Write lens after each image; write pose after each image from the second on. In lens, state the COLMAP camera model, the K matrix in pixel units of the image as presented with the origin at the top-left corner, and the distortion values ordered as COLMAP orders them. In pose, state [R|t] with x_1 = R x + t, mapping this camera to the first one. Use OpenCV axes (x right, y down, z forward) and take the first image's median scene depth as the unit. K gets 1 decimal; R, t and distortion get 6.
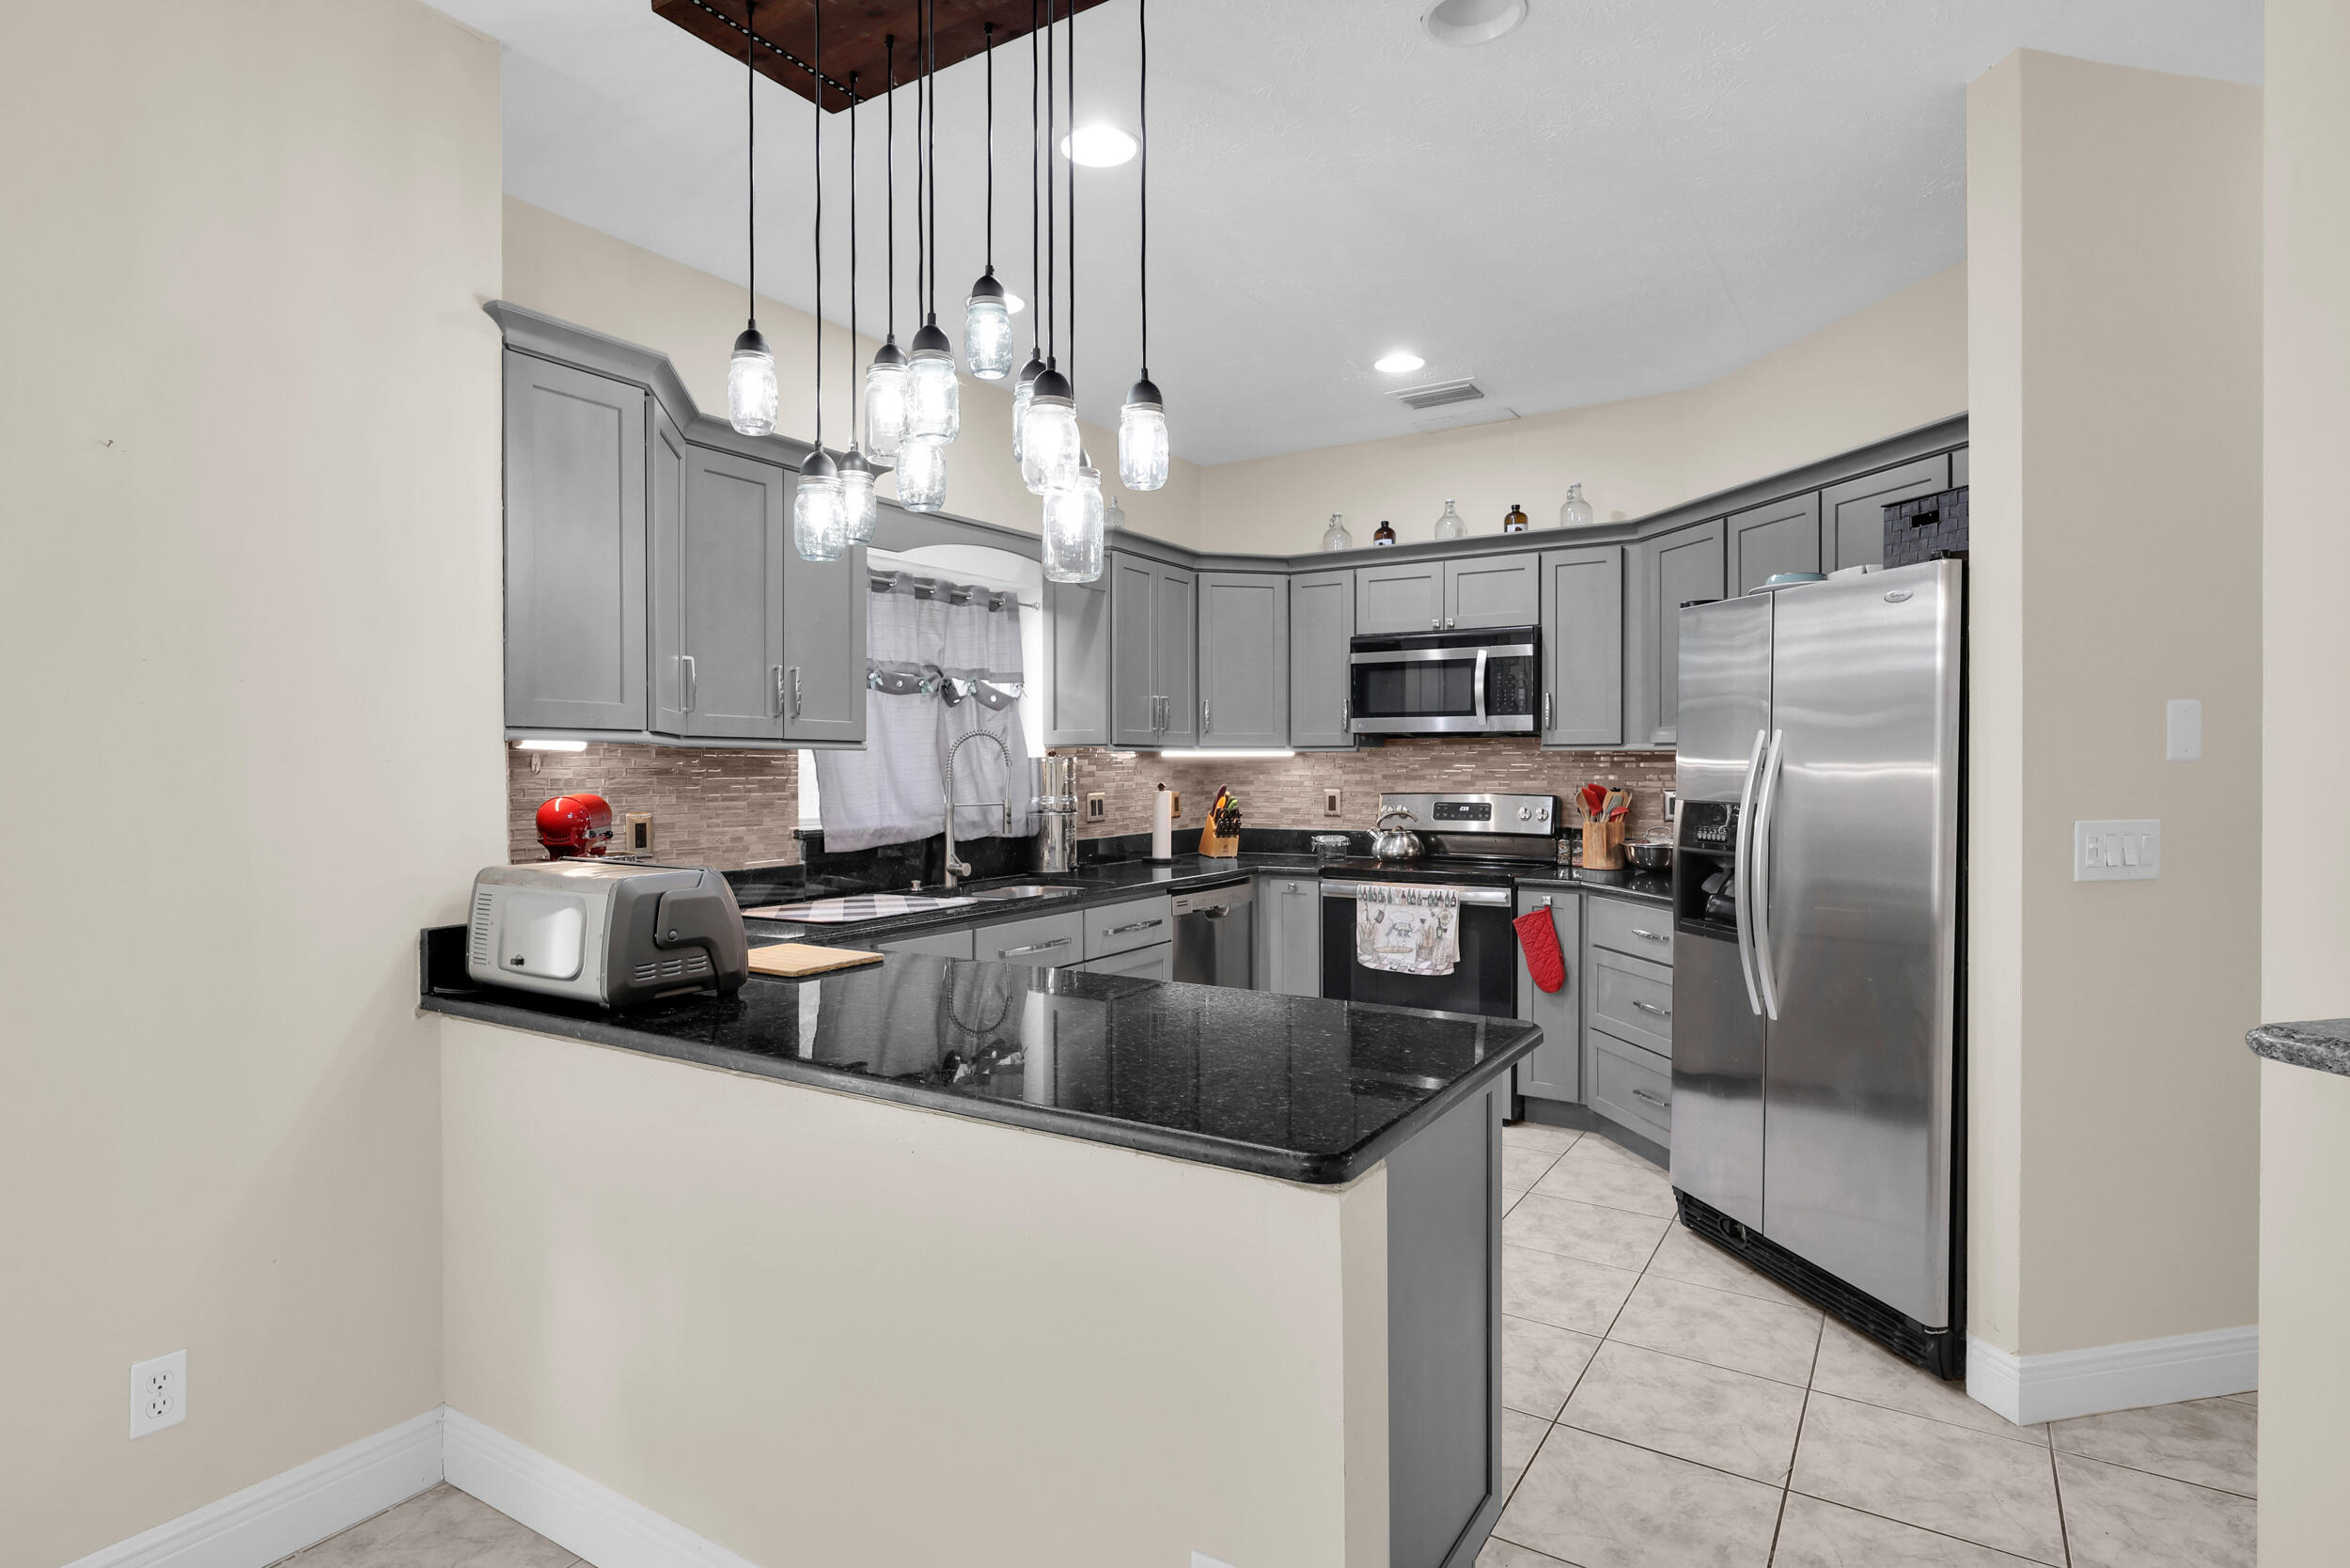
lens RADIAL K [[1272.0, 0, 1175.0], [0, 1272.0, 784.0], [0, 0, 1]] dist [0.001271, -0.000350]
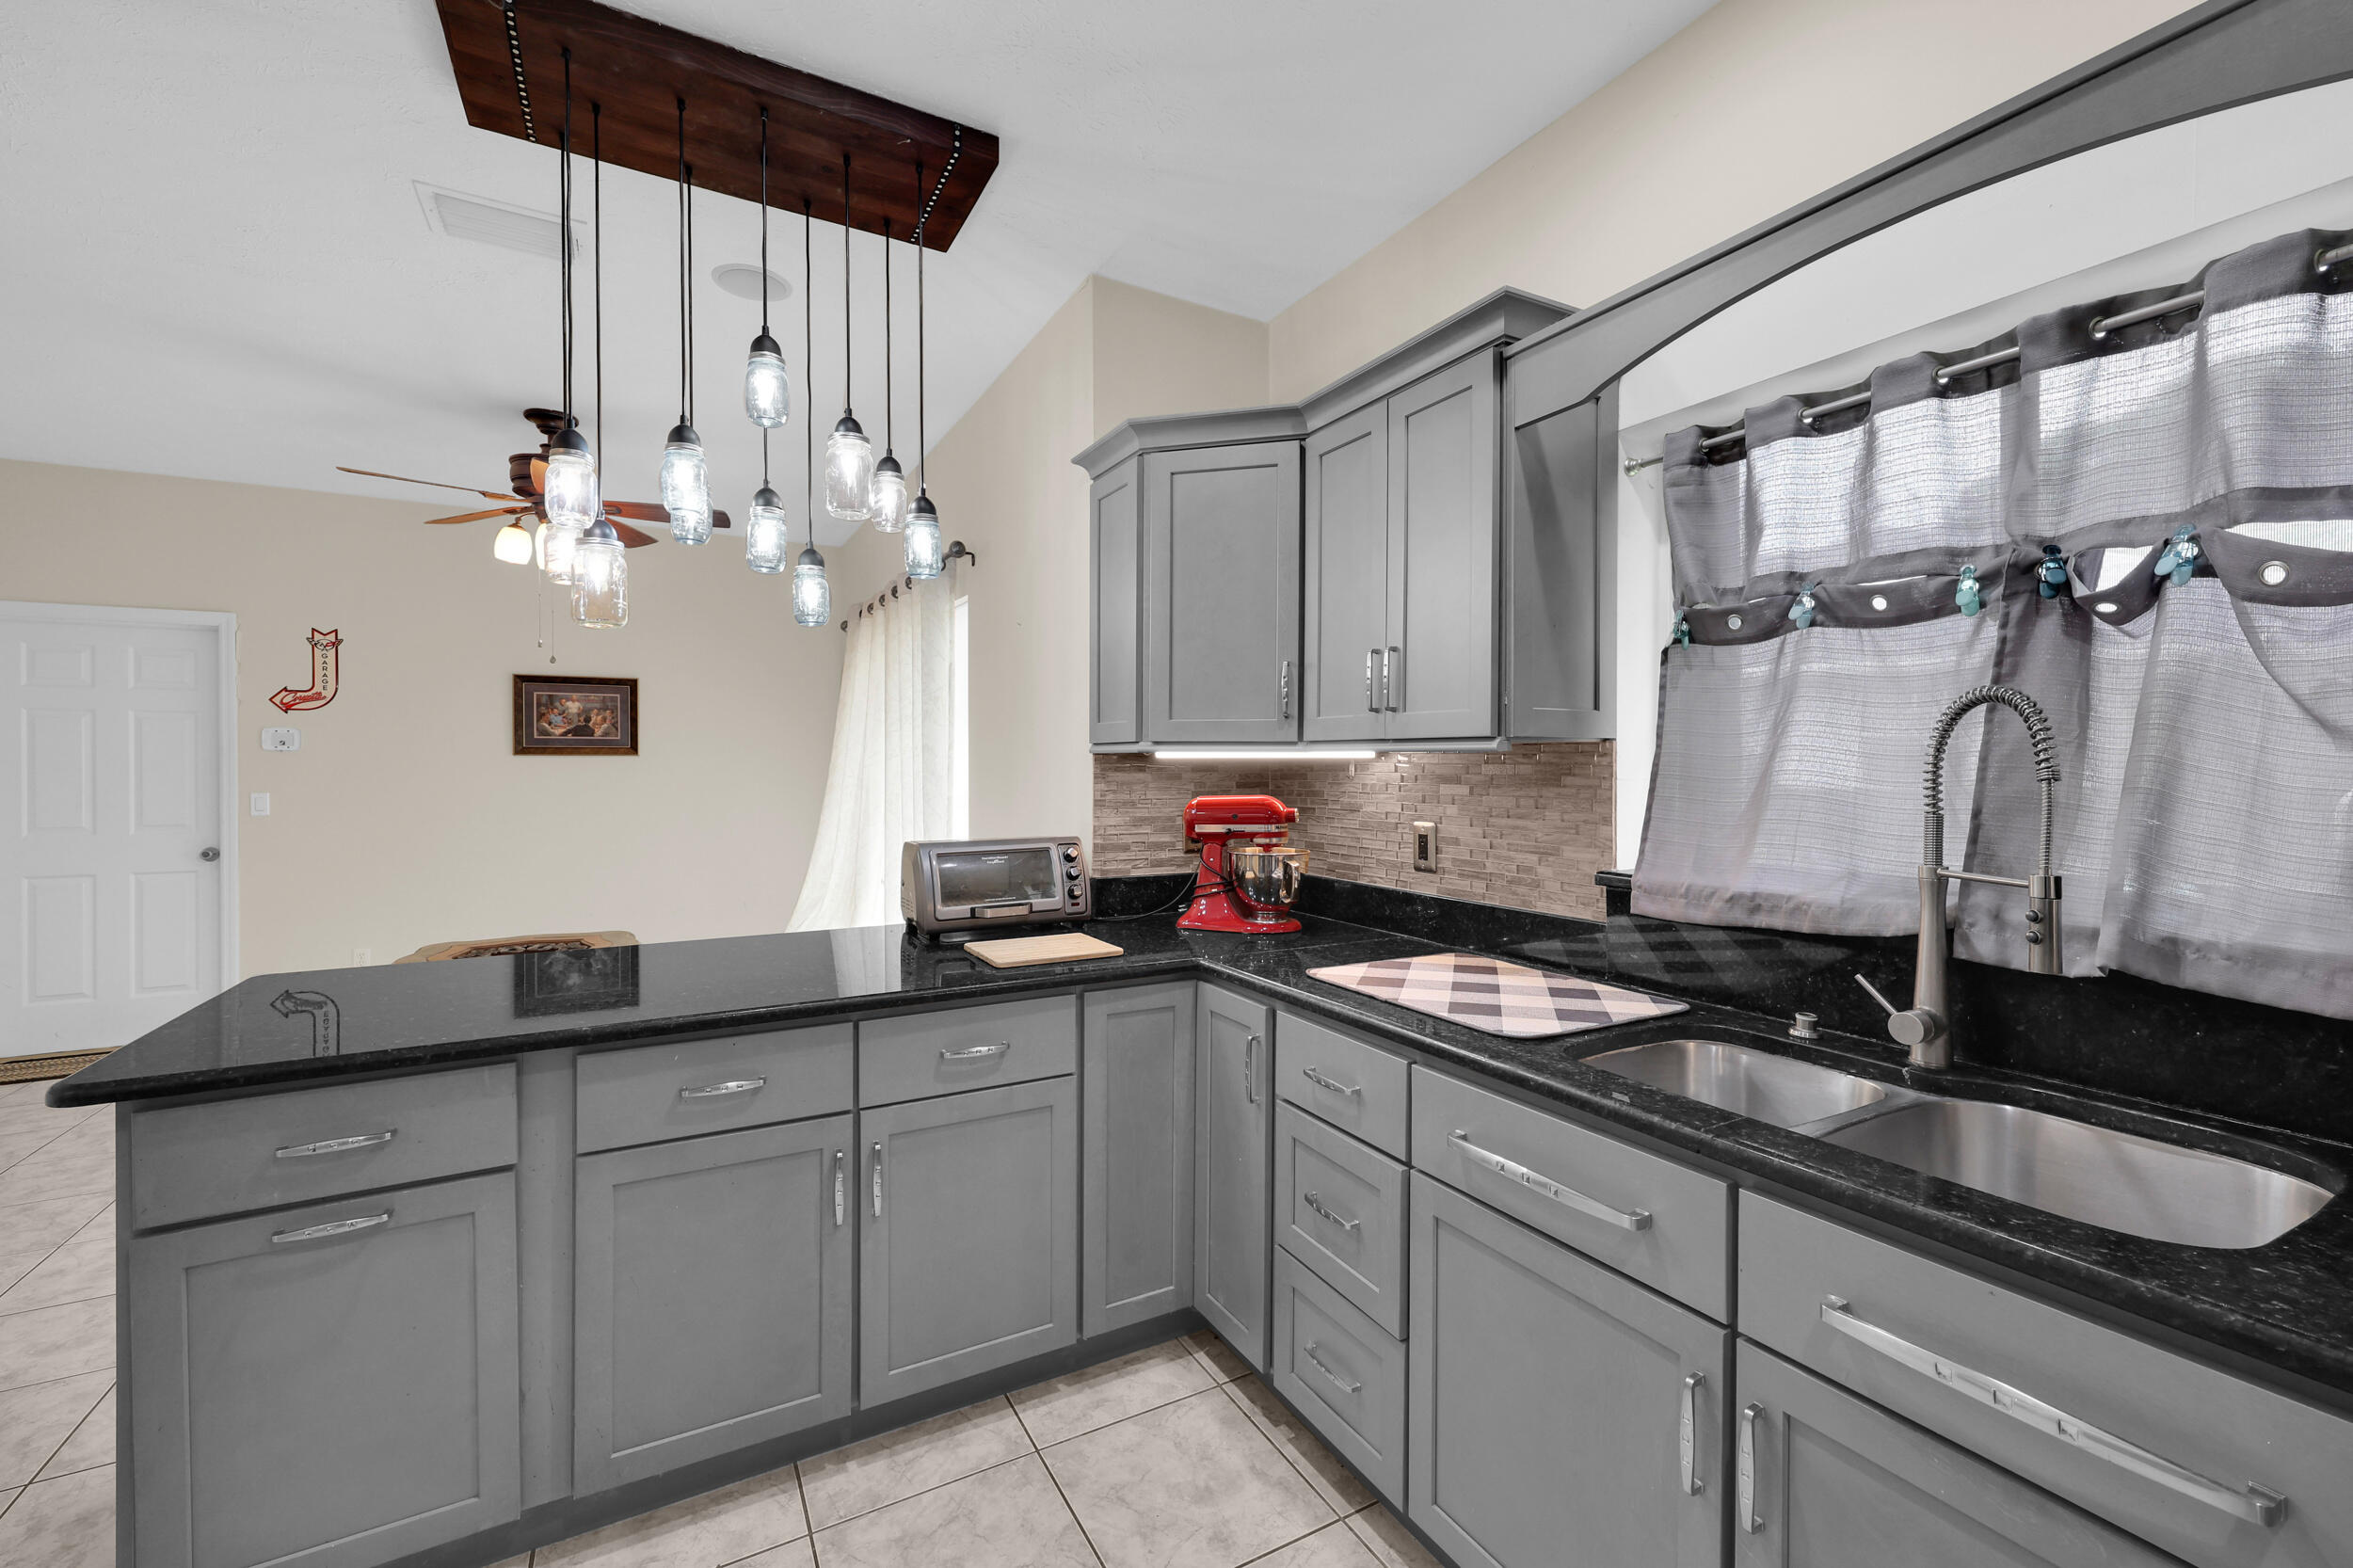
lens RADIAL K [[868.1, 0, 1176.5], [0, 868.1, 784.0], [0, 0, 1]] dist [0.000237, 0.000013]
pose [[-0.484772, 0.012141, -0.874556, 0.313103], [-0.016183, 0.999608, 0.022847, -0.023951], [0.874491, 0.025229, -0.484386, 1.456922]]
